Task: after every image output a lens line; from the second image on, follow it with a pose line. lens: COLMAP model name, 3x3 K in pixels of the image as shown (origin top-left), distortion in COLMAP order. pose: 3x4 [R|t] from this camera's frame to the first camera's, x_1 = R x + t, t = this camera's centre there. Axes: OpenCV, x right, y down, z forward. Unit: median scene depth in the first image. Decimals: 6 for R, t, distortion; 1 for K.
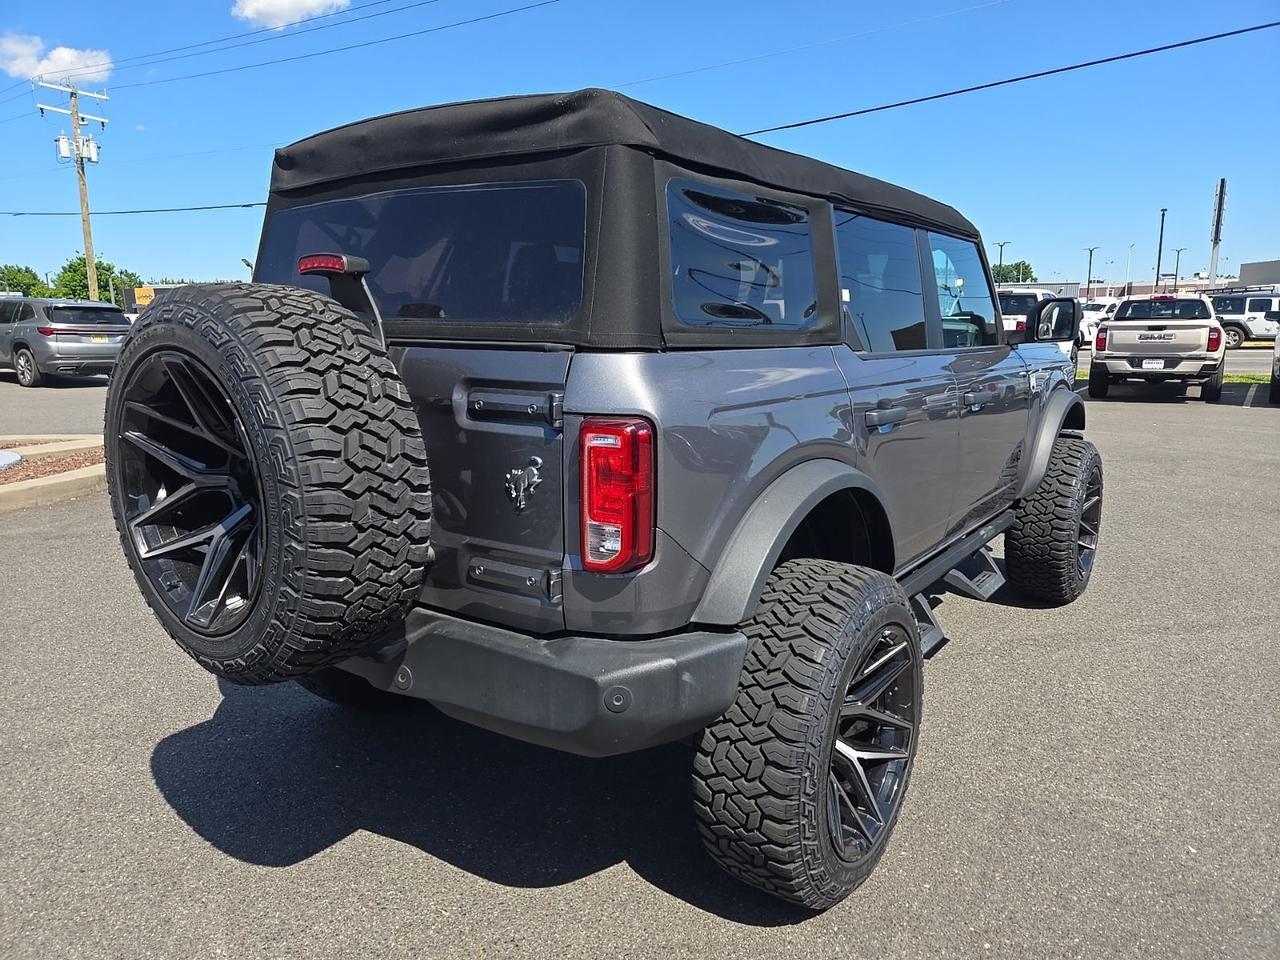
lens RADIAL K [[870.6, 0, 628.6], [0, 870.6, 460.1], [0, 0, 1]] dist [0.064534, -0.033936]
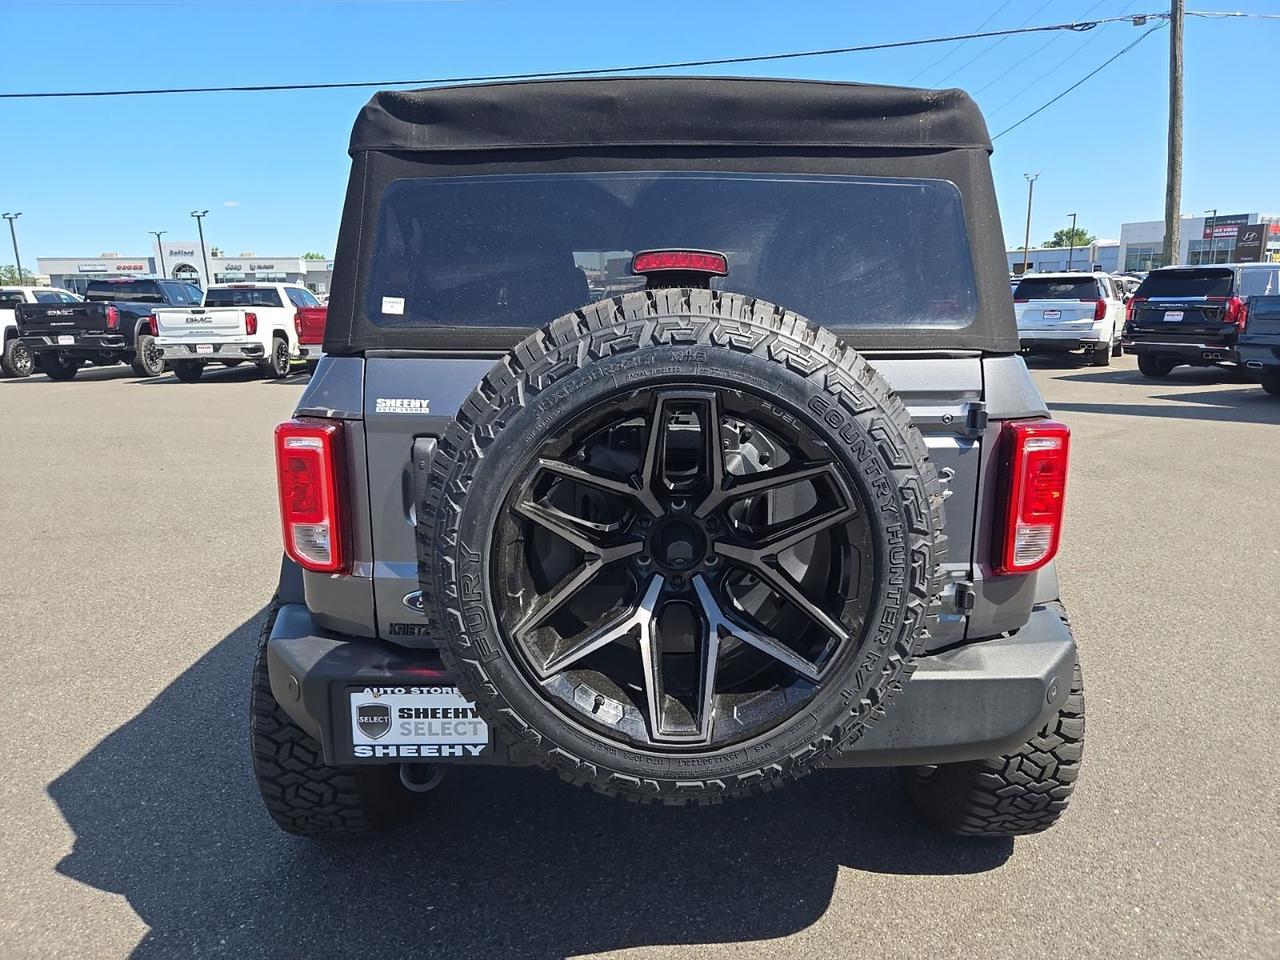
lens RADIAL K [[870.6, 0, 674.7], [0, 870.6, 458.5], [0, 0, 1]] dist [0.064534, -0.033936]
pose [[0.799913, -0.111395, 0.589687, -0.765721], [0.100738, 0.993603, 0.051045, -0.078906], [-0.591601, 0.018572, 0.806017, 0.331886]]
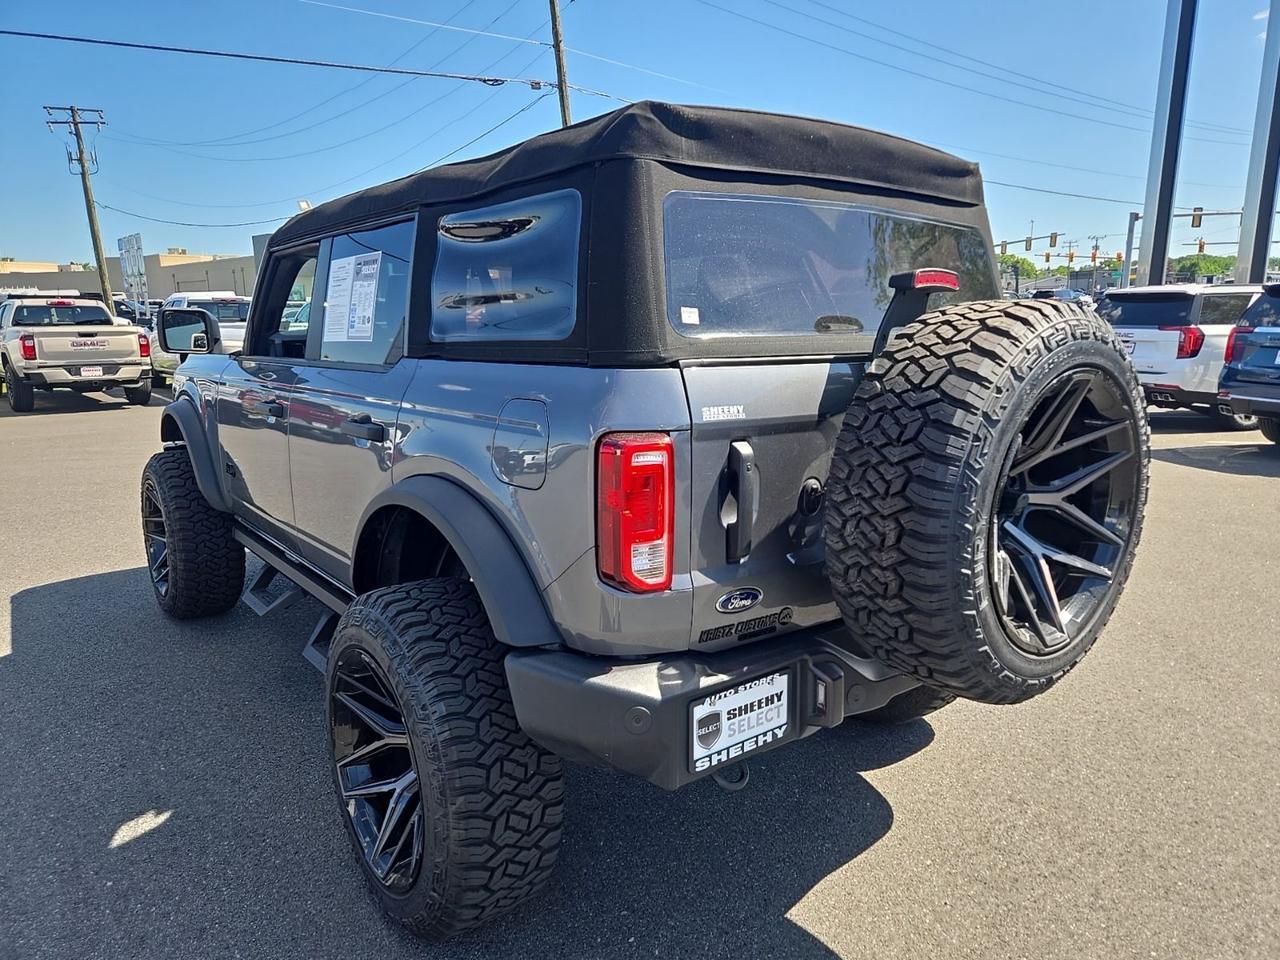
lens RADIAL K [[870.6, 0, 636.0], [0, 870.6, 461.4], [0, 0, 1]] dist [0.064534, -0.033936]
pose [[0.254434, -0.154107, 0.954732, -1.296846], [0.158143, 0.980563, 0.116132, -0.174106], [-0.954072, 0.121436, 0.273860, 0.984703]]
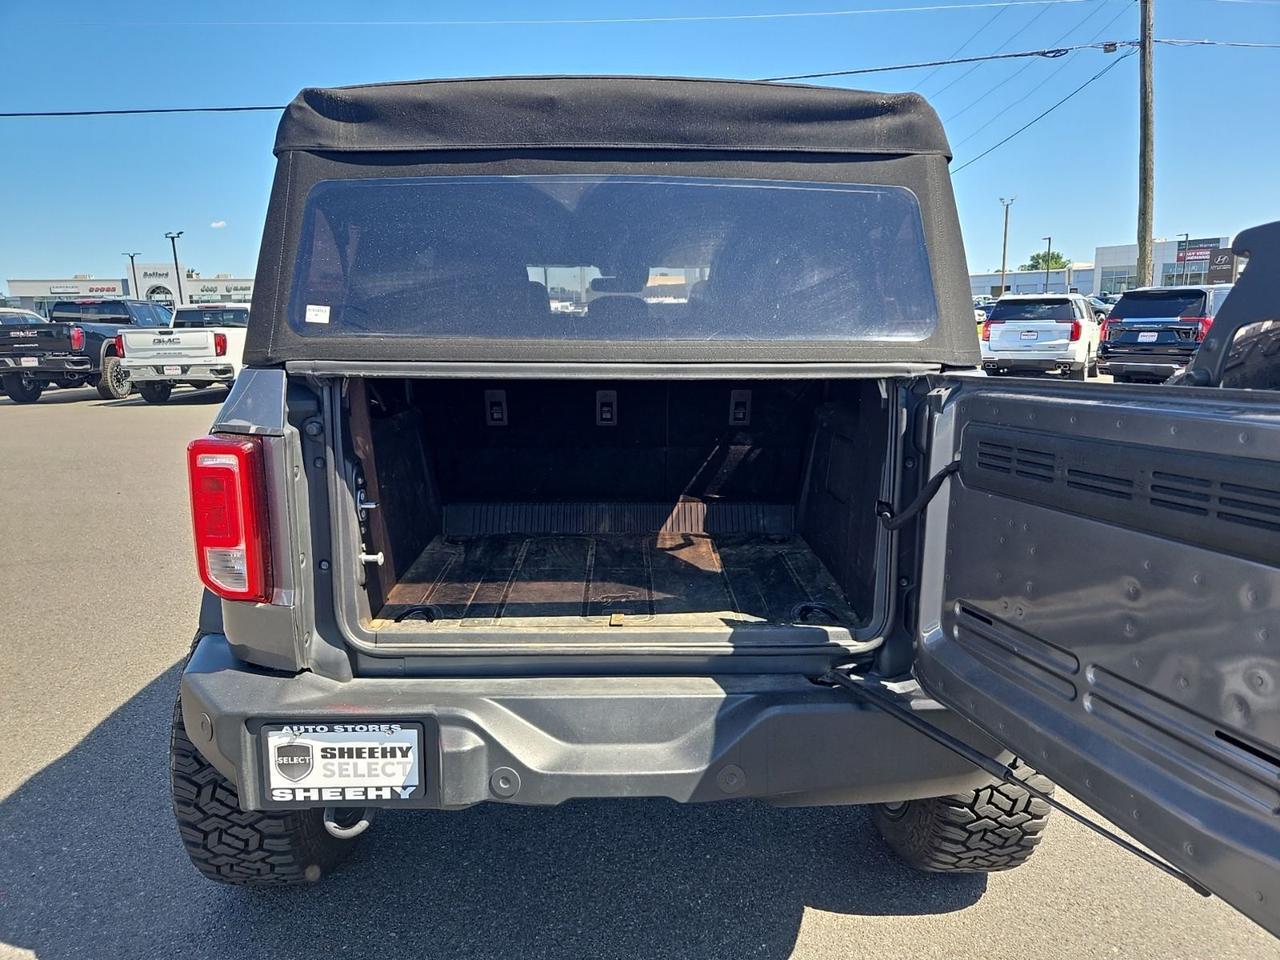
lens RADIAL K [[870.6, 0, 680.5], [0, 870.6, 458.7], [0, 0, 1]] dist [0.064534, -0.033936]
pose [[0.786383, -0.097943, 0.609925, -0.709798], [0.102655, 0.994342, 0.027318, -0.068336], [-0.609149, 0.041130, 0.791988, 0.346898]]
